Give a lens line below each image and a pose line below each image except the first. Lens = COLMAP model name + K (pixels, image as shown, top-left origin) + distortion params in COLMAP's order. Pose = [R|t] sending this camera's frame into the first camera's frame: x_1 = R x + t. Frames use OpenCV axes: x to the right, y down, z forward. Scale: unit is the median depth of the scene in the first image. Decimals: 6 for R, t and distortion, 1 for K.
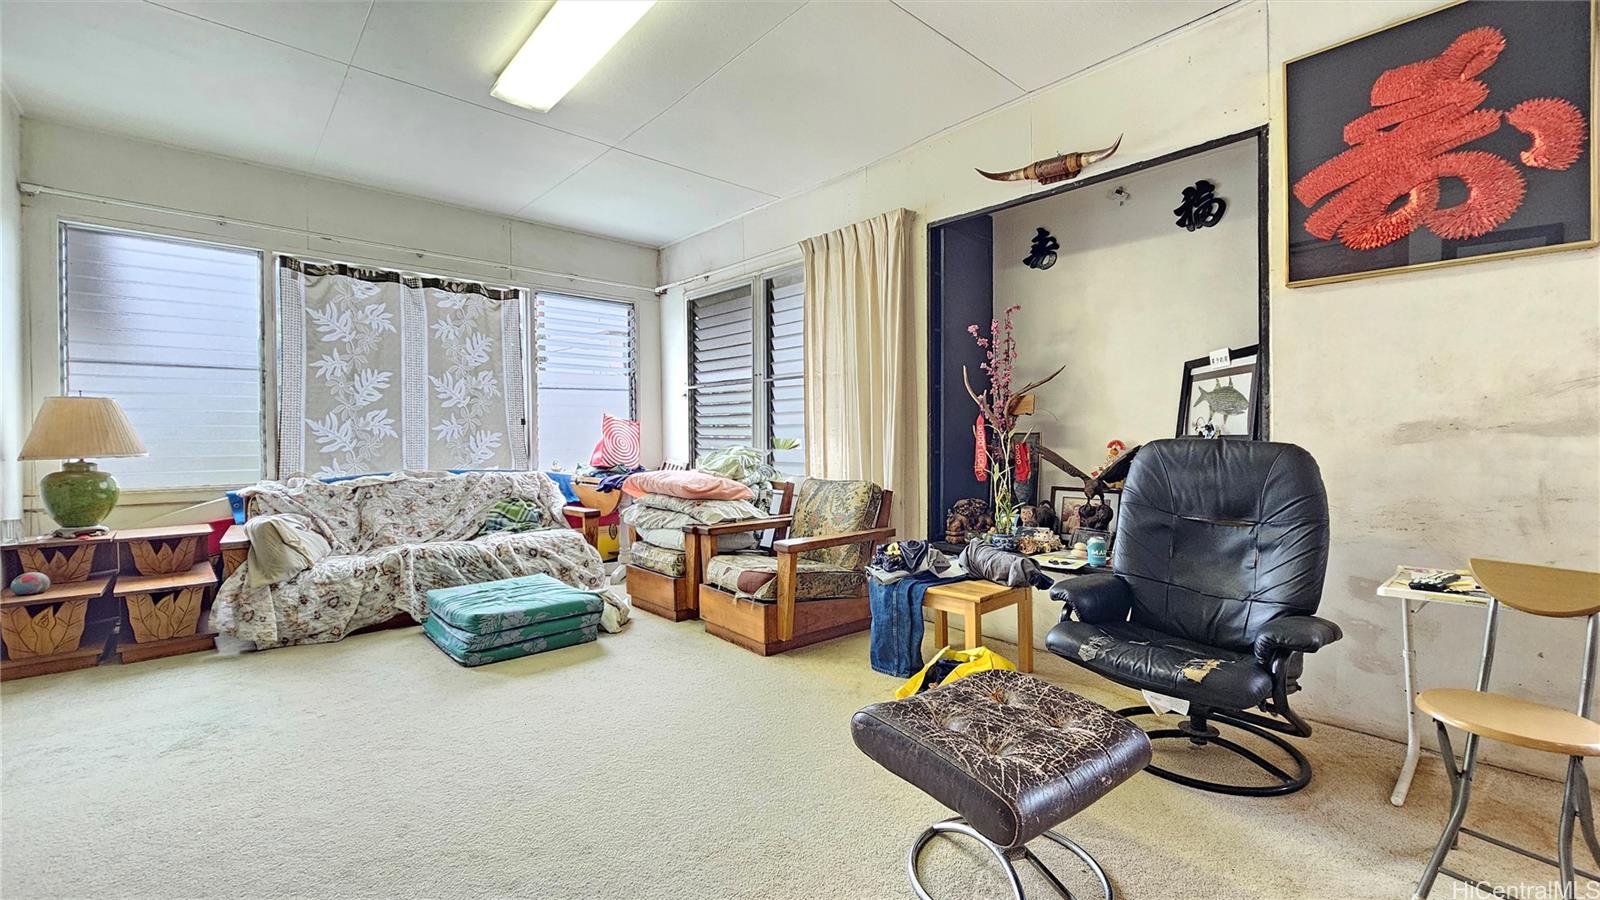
lens RADIAL K [[642.1, 0, 798.8], [0, 642.1, 441.1], [0, 0, 1]] dist [-0.000880, -0.000161]
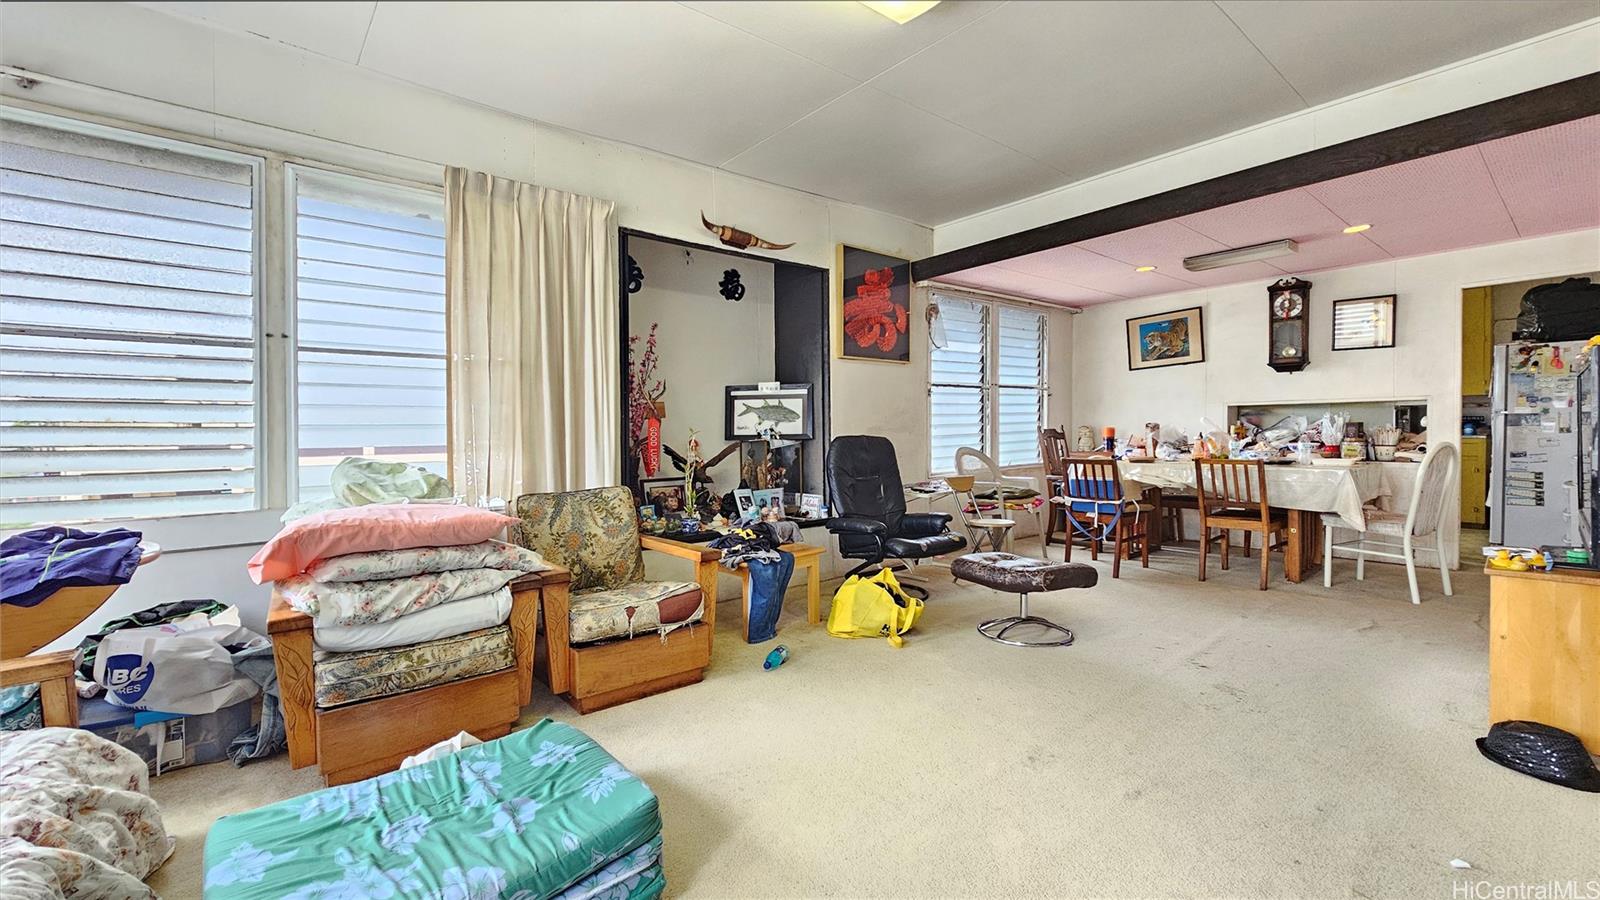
lens RADIAL K [[642.1, 0, 798.4], [0, 642.1, 439.0], [0, 0, 1]] dist [-0.000880, -0.000161]
pose [[0.054354, -0.007434, 0.998494, -0.902897], [0.026812, 0.999623, 0.005983, -0.005104], [-0.998162, 0.026446, 0.054533, 0.773100]]
